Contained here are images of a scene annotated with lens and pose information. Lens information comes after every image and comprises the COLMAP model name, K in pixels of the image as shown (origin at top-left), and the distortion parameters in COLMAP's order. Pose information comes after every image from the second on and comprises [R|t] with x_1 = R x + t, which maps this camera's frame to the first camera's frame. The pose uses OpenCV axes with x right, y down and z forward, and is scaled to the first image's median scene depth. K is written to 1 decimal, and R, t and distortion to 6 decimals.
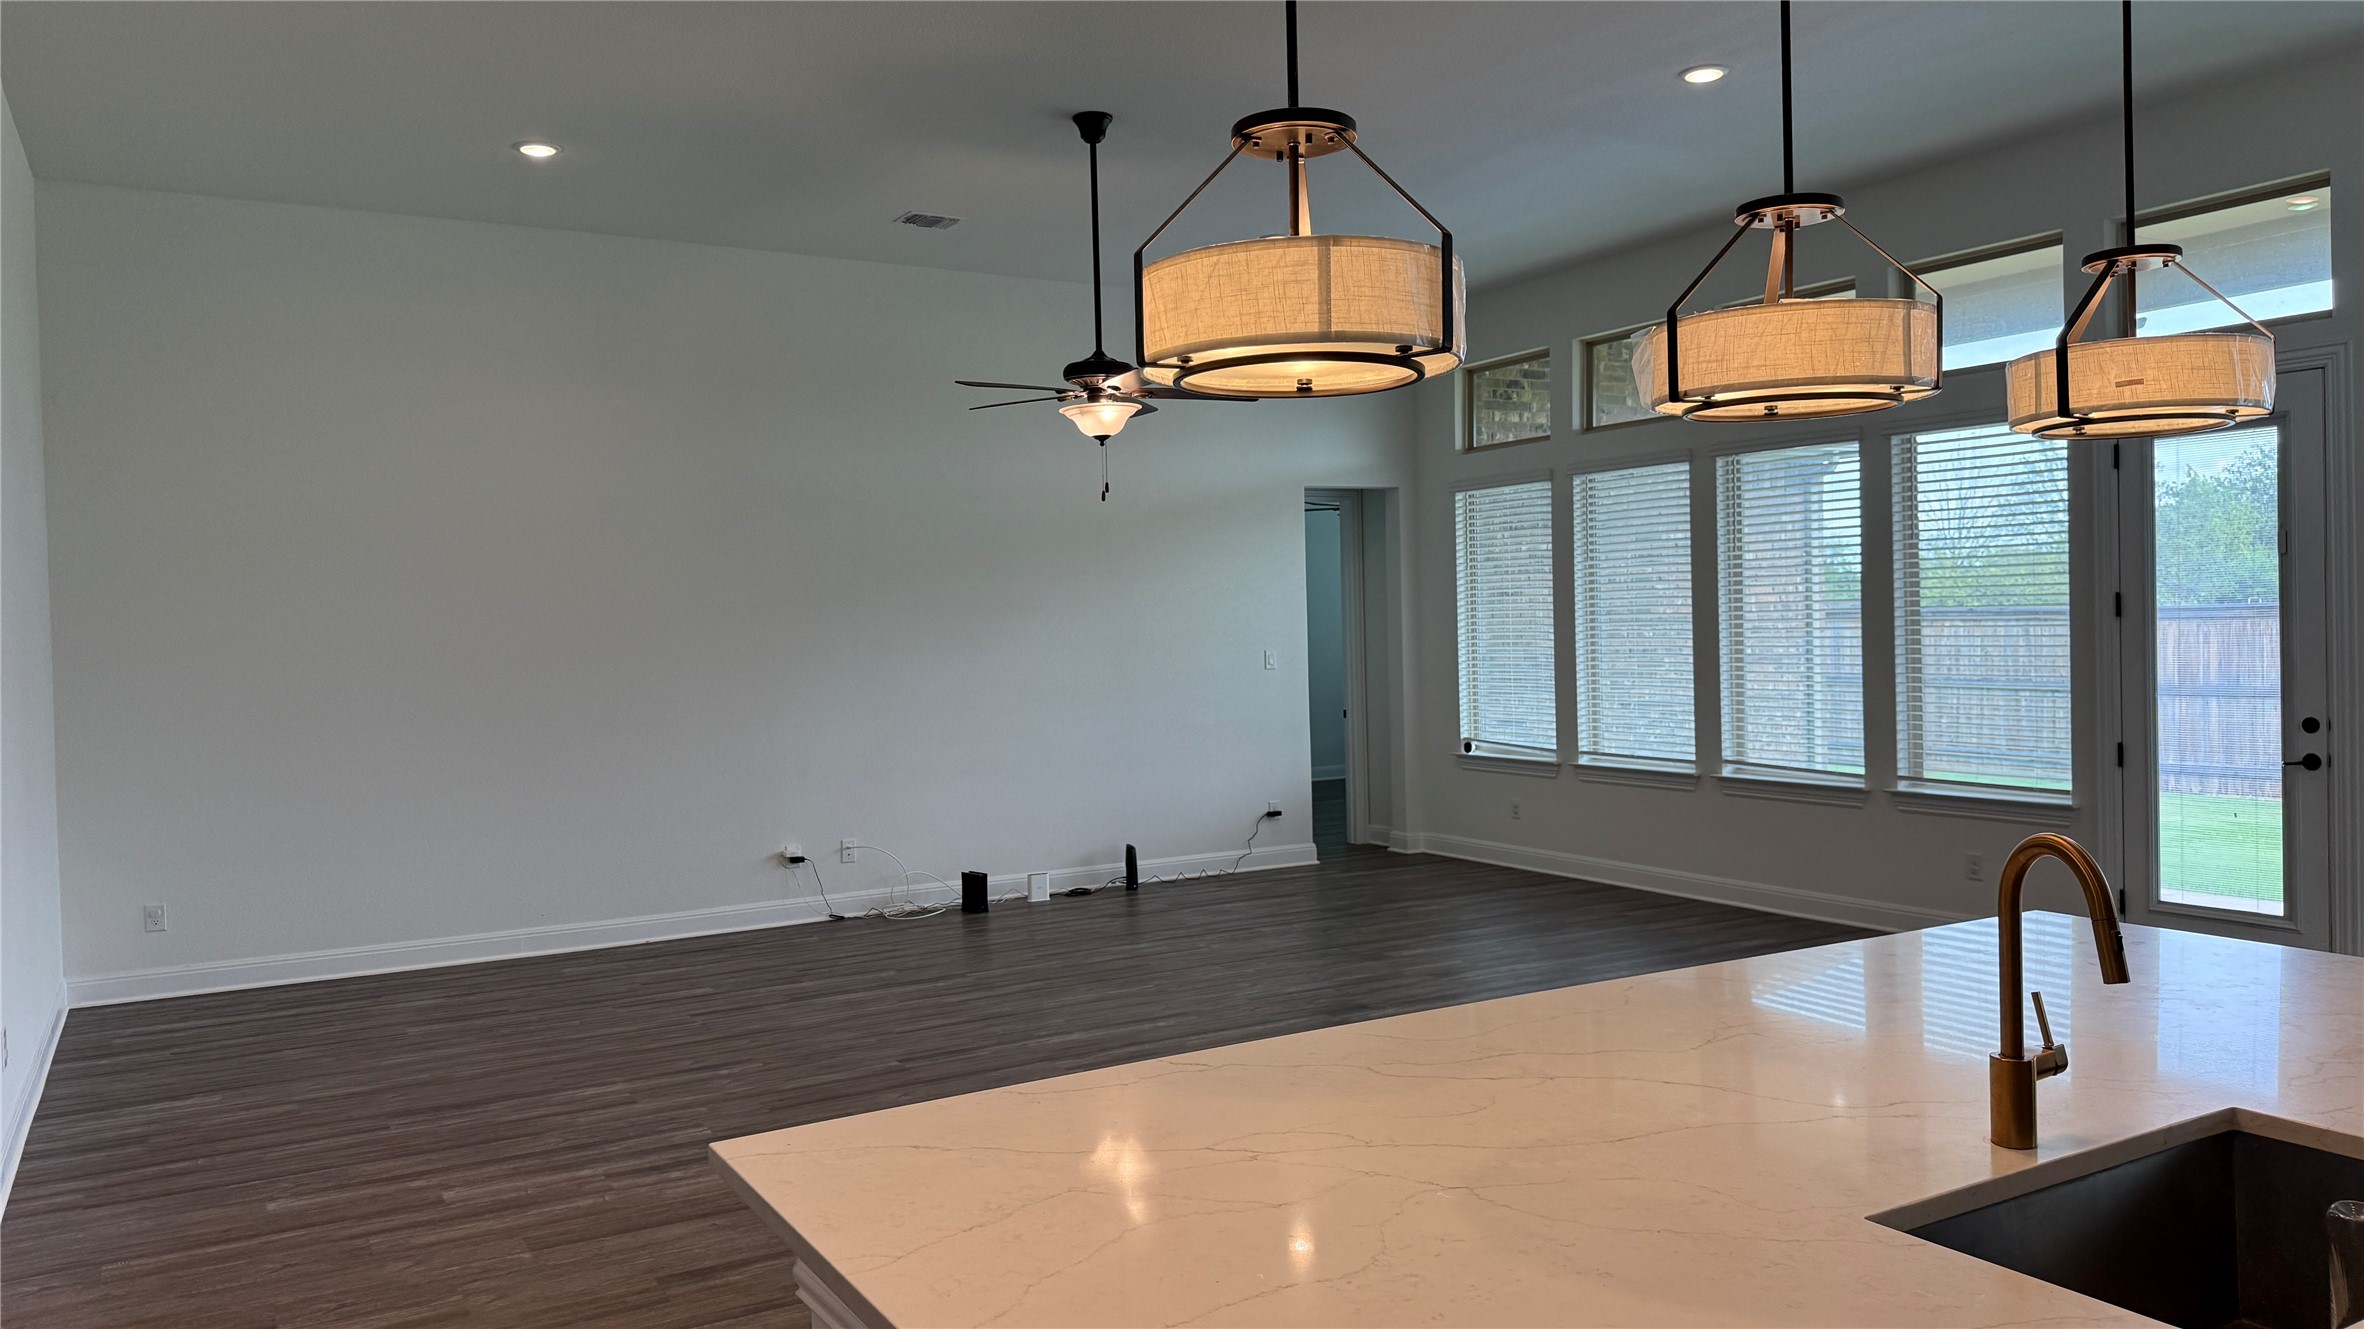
lens RADIAL K [[1663.9, 0, 1178.2], [0, 1663.9, 683.1], [0, 0, 1]] dist [0.060205, -0.092417]
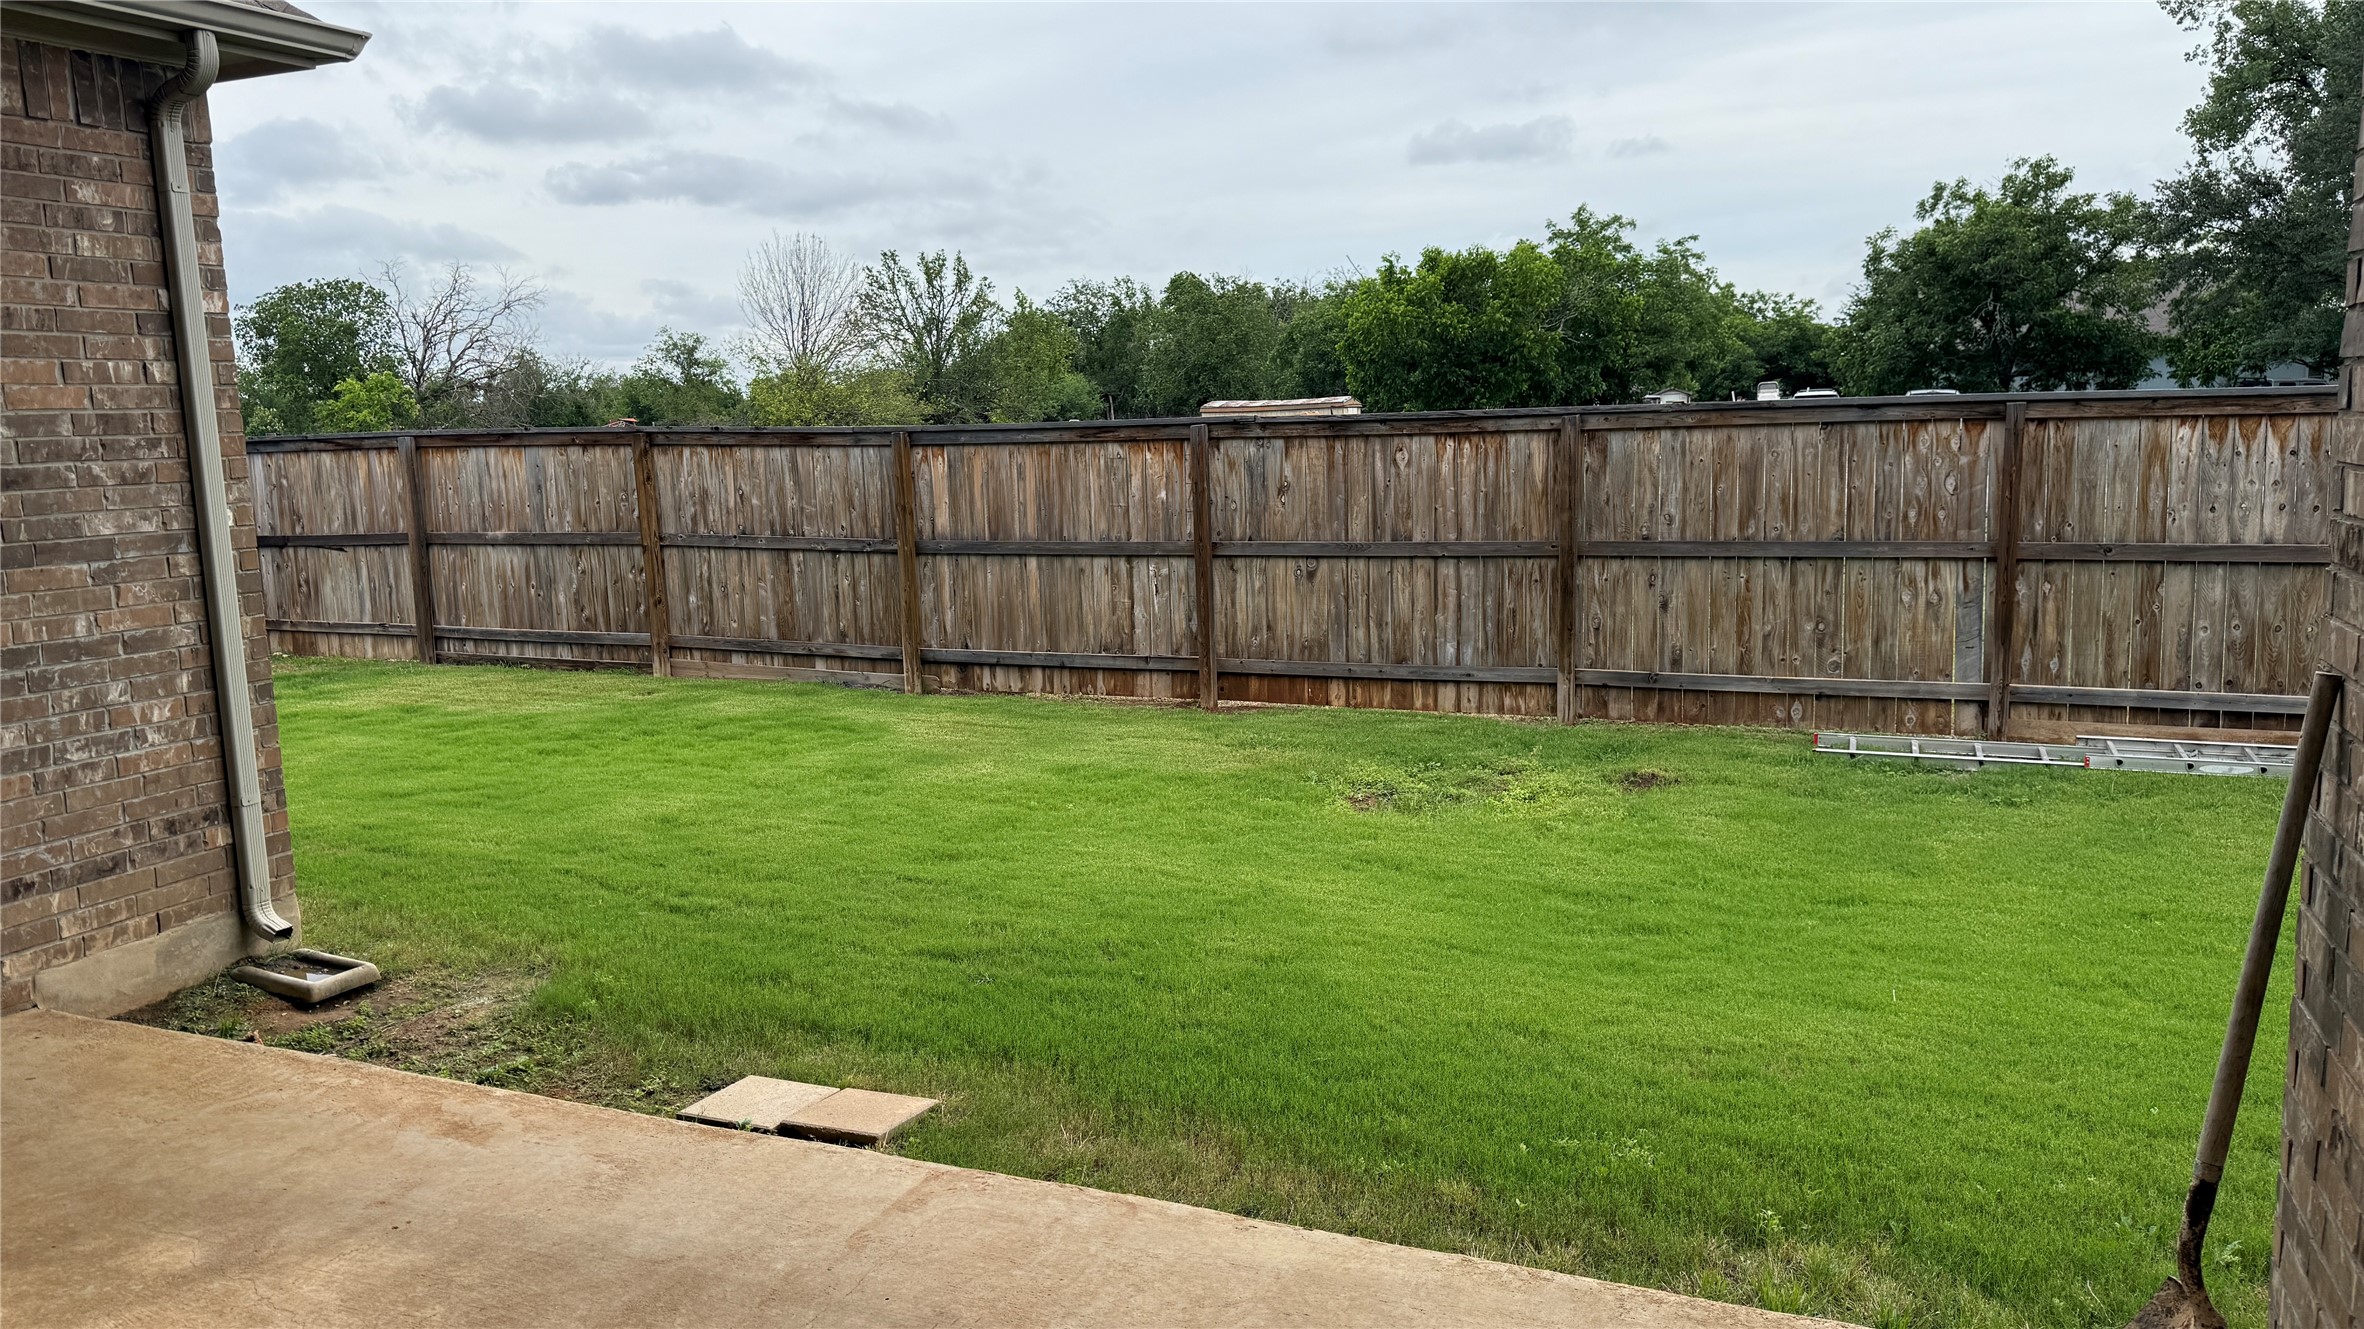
lens RADIAL K [[1663.9, 0, 1178.2], [0, 1663.9, 683.1], [0, 0, 1]] dist [0.060205, -0.092417]
pose [[0.807192, -0.087936, 0.583703, 0.249291], [0.024653, 0.993001, 0.115506, -0.018383], [-0.589774, -0.078846, 0.803710, 0.391640]]
